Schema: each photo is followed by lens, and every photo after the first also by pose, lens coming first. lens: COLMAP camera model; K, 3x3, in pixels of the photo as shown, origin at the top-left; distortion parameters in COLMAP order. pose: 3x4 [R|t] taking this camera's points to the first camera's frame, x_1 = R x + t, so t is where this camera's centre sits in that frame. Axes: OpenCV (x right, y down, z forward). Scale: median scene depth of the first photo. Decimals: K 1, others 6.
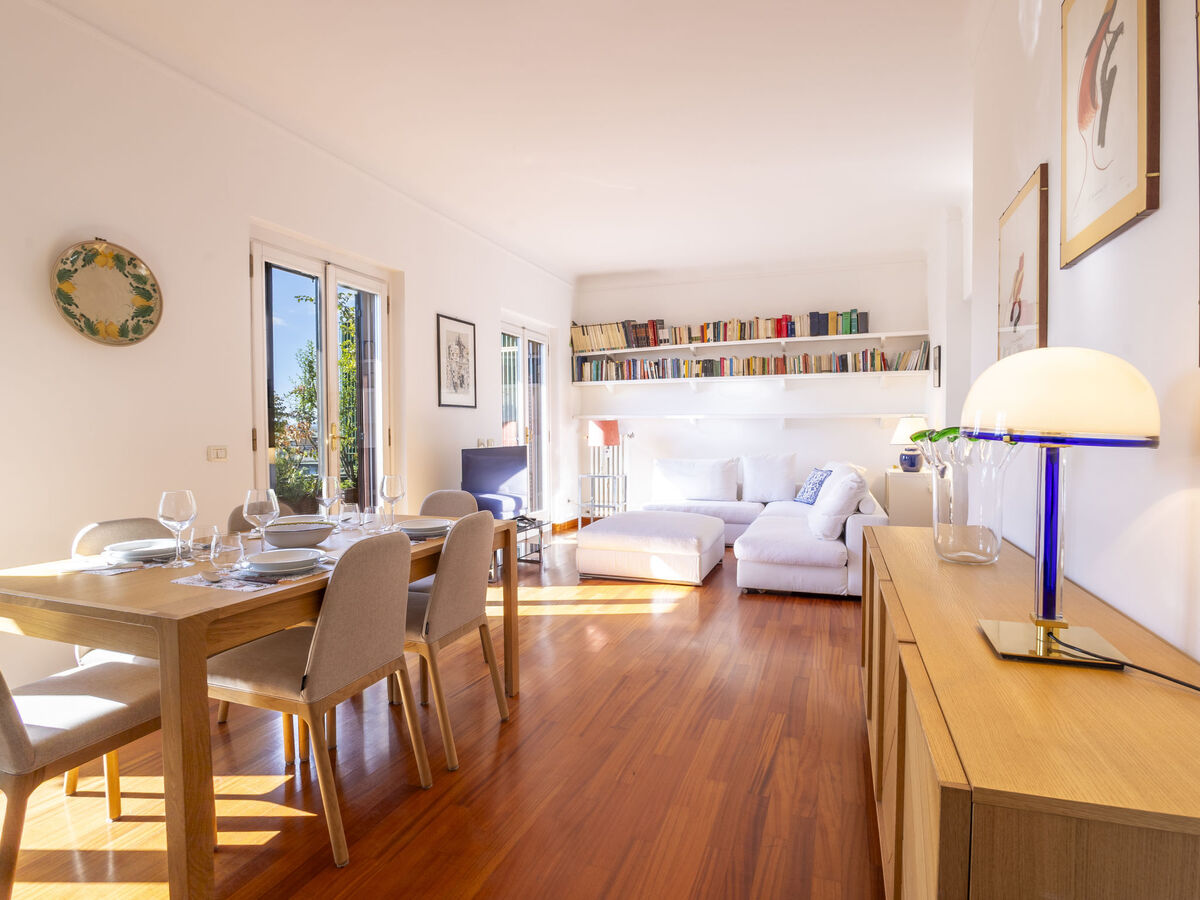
lens RADIAL K [[616.4, 0, 584.8], [0, 616.4, 455.9], [0, 0, 1]] dist [-0.039183, -0.002363]
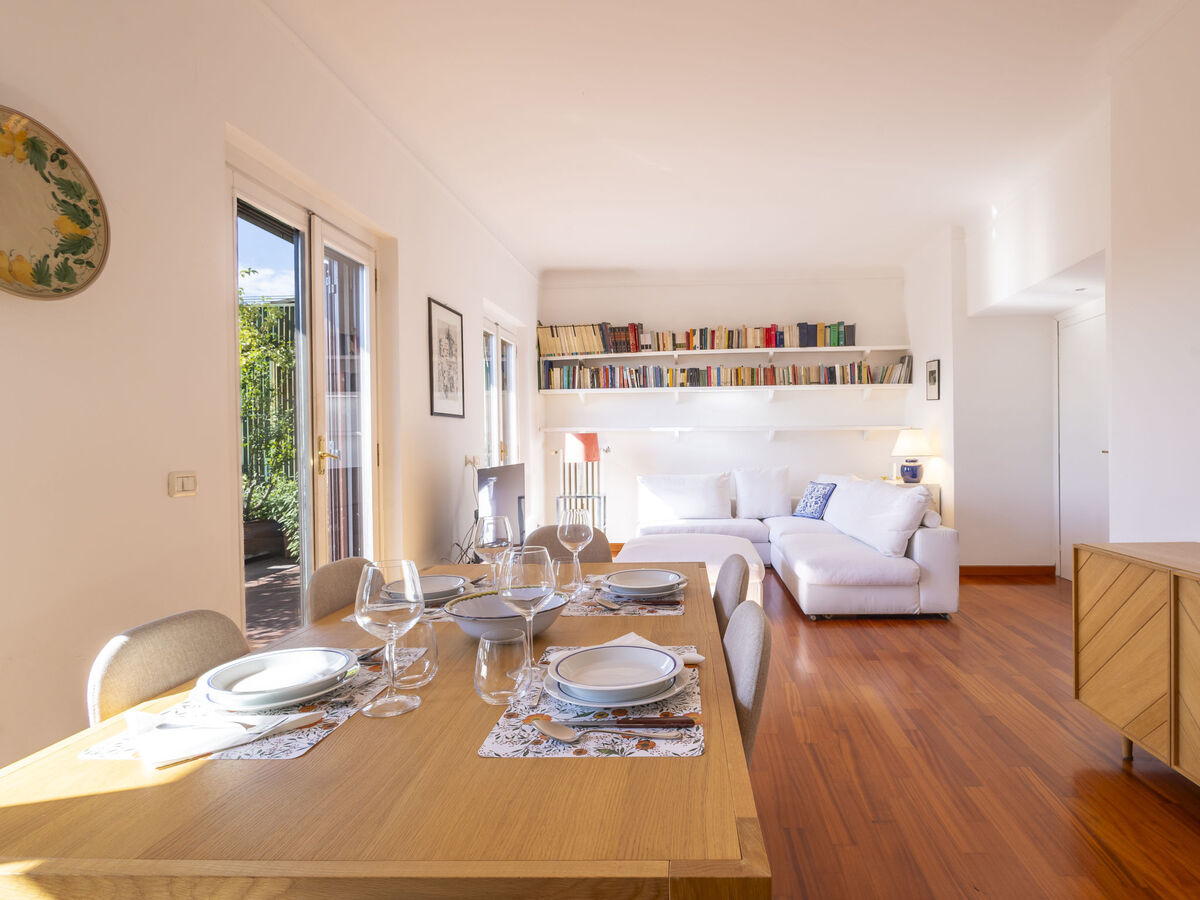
lens RADIAL K [[616.4, 0, 632.0], [0, 616.4, 466.1], [0, 0, 1]] dist [-0.039183, -0.002363]
pose [[0.954107, -0.017119, 0.298977, -0.189226], [0.018797, 0.999820, -0.002739, -0.006677], [-0.298876, 0.008233, 0.954256, 0.141893]]
